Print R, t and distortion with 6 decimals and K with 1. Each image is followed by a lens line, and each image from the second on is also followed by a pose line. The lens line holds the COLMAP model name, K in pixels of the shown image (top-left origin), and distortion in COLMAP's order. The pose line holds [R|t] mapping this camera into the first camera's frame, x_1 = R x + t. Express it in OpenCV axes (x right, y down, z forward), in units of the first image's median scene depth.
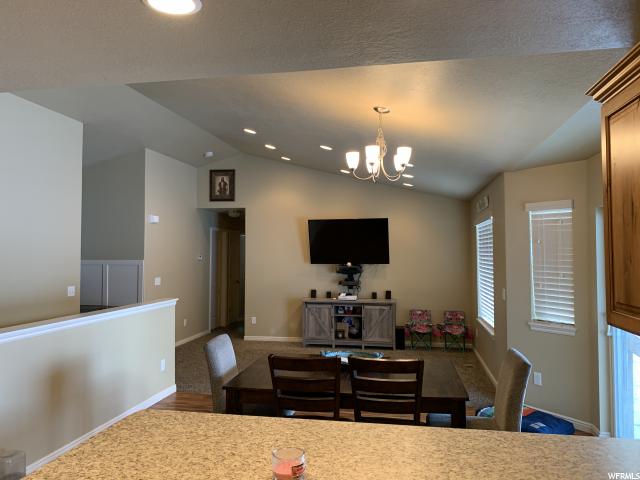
lens RADIAL K [[481.6, 0, 318.7], [0, 481.6, 236.0], [0, 0, 1]] dist [0.076858, -0.117927]
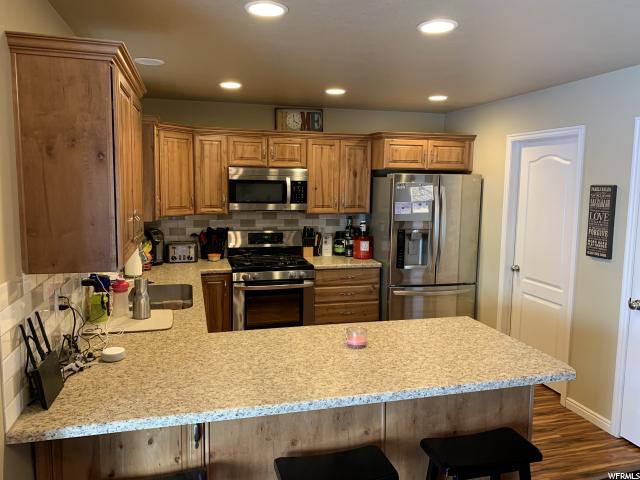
lens RADIAL K [[487.4, 0, 320.5], [0, 487.4, 232.3], [0, 0, 1]] dist [0.103935, -0.152801]
pose [[-0.897311, 0.038803, -0.439690, 0.148505], [0.004816, 0.996930, 0.078150, 0.002784], [0.441372, 0.068007, -0.894743, 0.481797]]
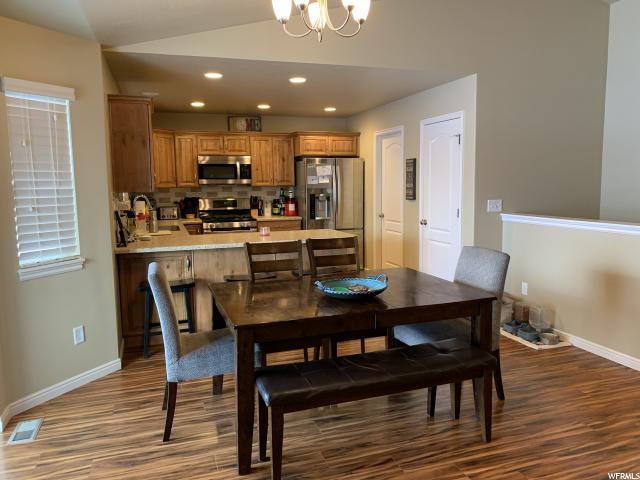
lens RADIAL K [[487.4, 0, 320.5], [0, 487.4, 232.3], [0, 0, 1]] dist [0.103935, -0.152801]
pose [[-0.869737, 0.067461, -0.488883, 0.246655], [0.033121, 0.996359, 0.078565, 0.049181], [0.492402, 0.052139, -0.868805, 0.824353]]
